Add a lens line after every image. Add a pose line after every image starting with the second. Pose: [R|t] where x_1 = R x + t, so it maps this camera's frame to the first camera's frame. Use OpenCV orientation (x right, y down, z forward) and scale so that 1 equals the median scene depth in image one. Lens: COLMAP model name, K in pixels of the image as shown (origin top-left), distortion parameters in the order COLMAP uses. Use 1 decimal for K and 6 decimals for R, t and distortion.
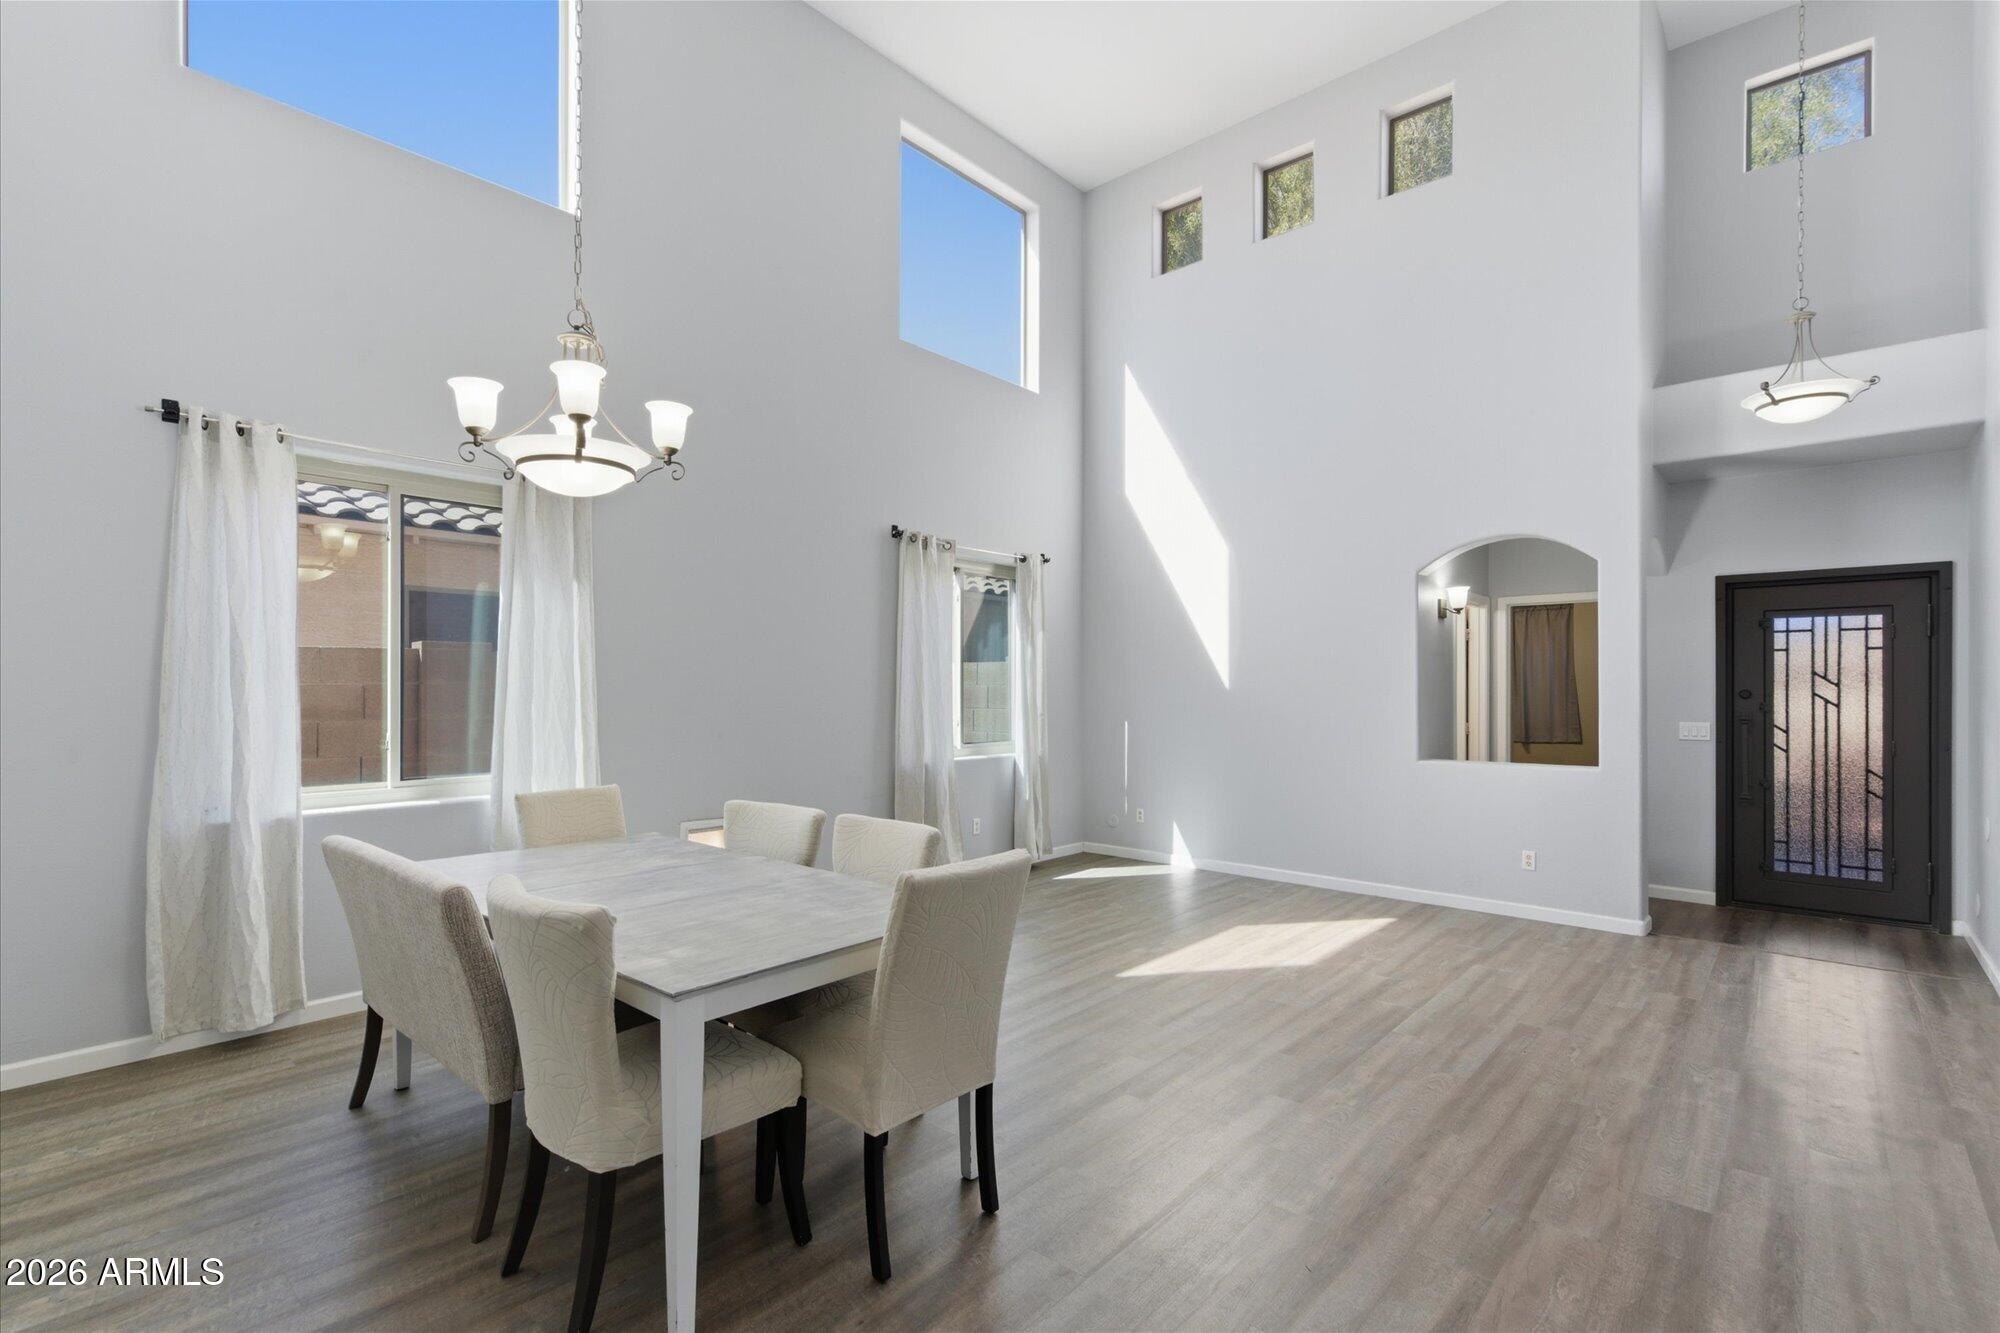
lens RADIAL K [[925.6, 0, 997.4], [0, 925.6, 692.8], [0, 0, 1]] dist [0.002082, -0.000232]
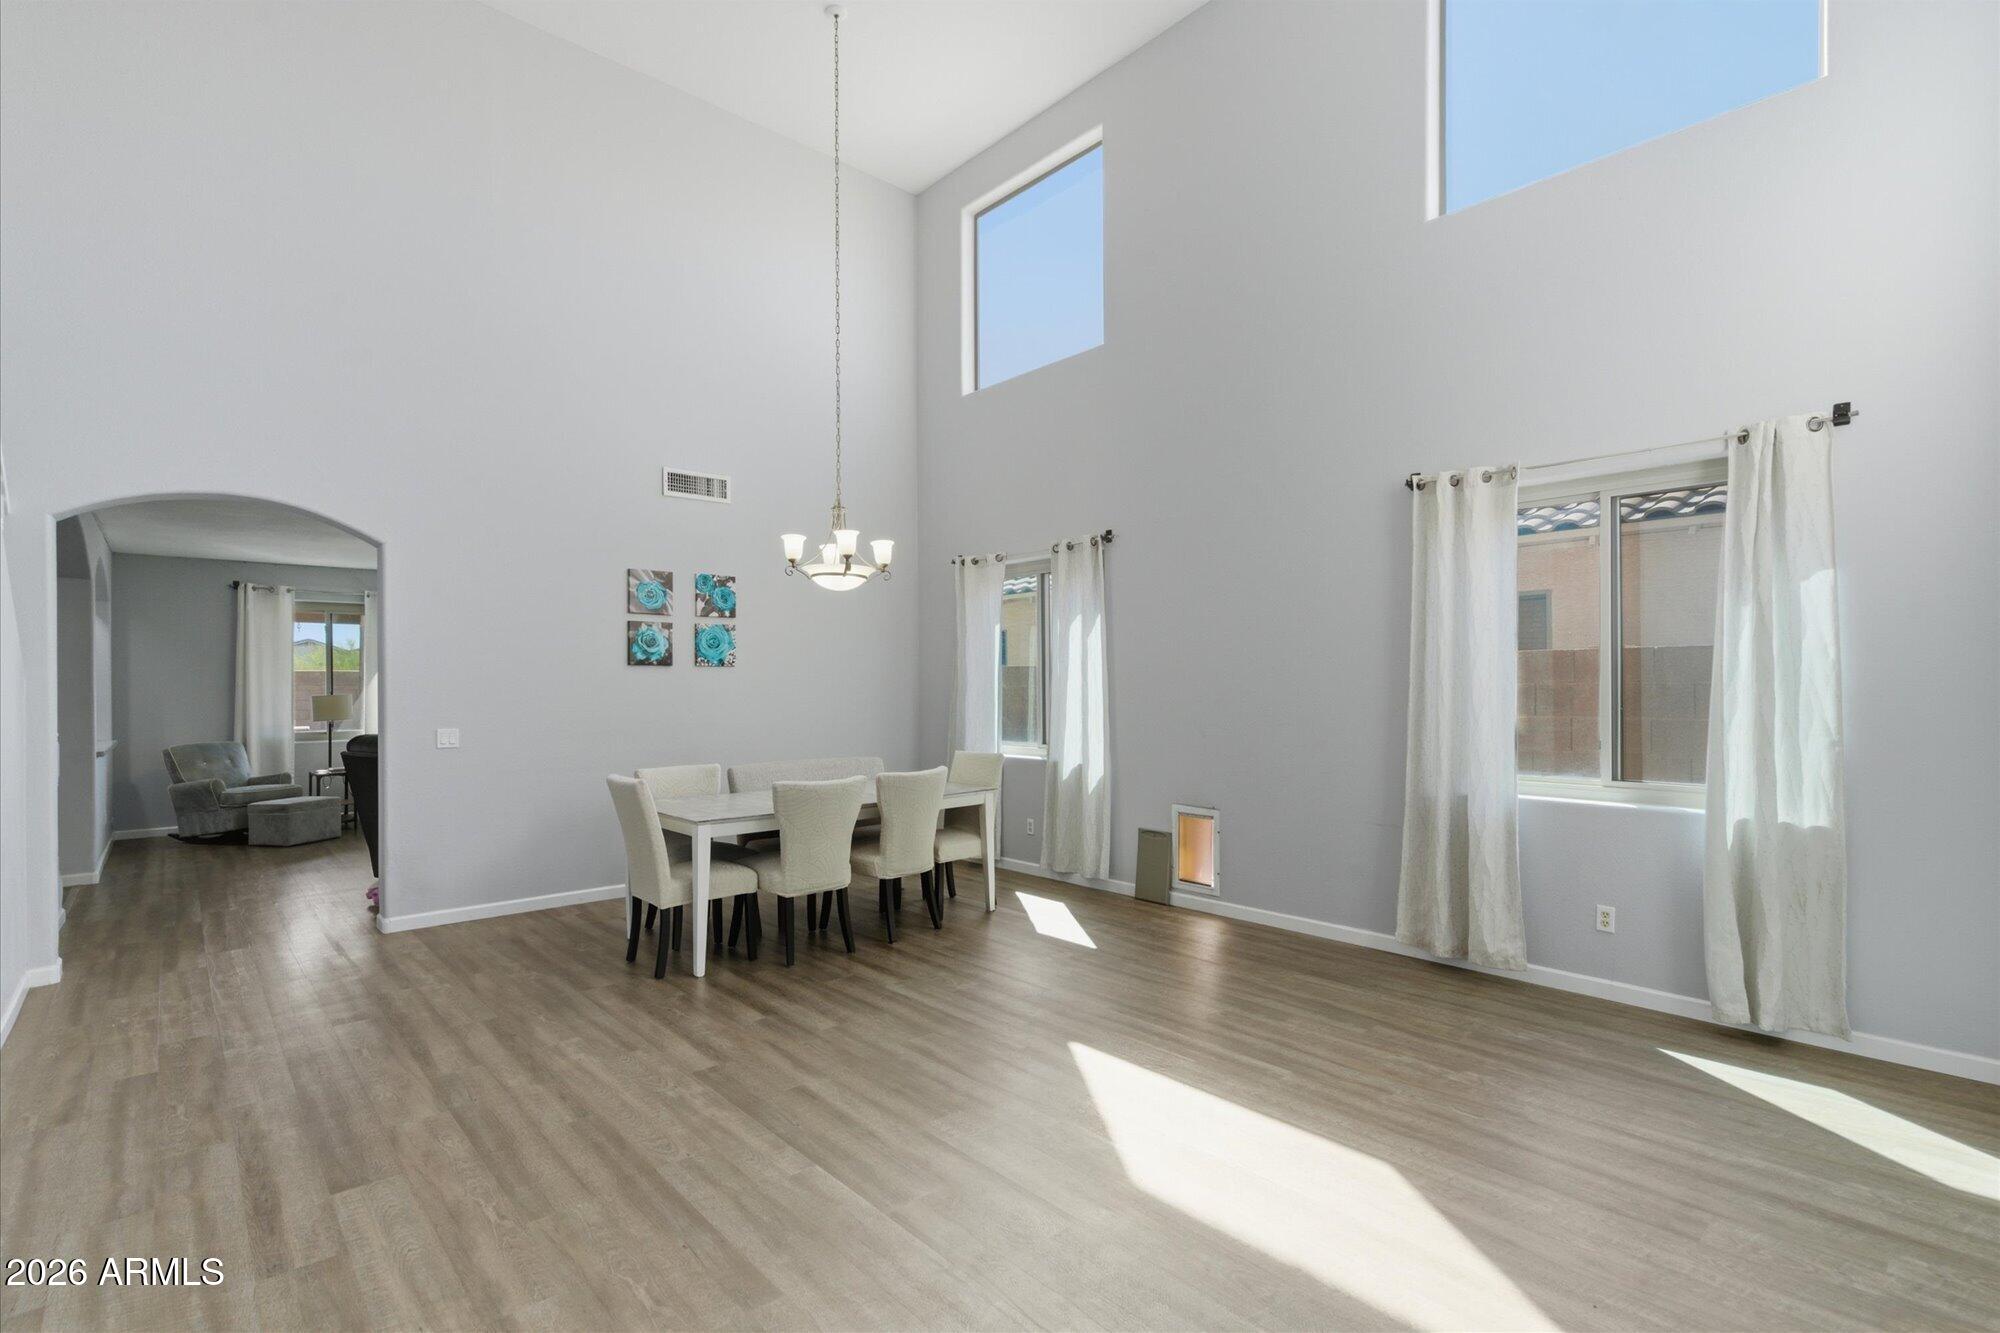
lens RADIAL K [[925.6, 0, 997.4], [0, 925.6, 692.8], [0, 0, 1]] dist [0.002082, -0.000232]
pose [[-0.118106, 0.002388, -0.992998, 1.331245], [0.000018, 0.999997, 0.002403, -0.007260], [0.993001, 0.000266, -0.118106, 1.447240]]
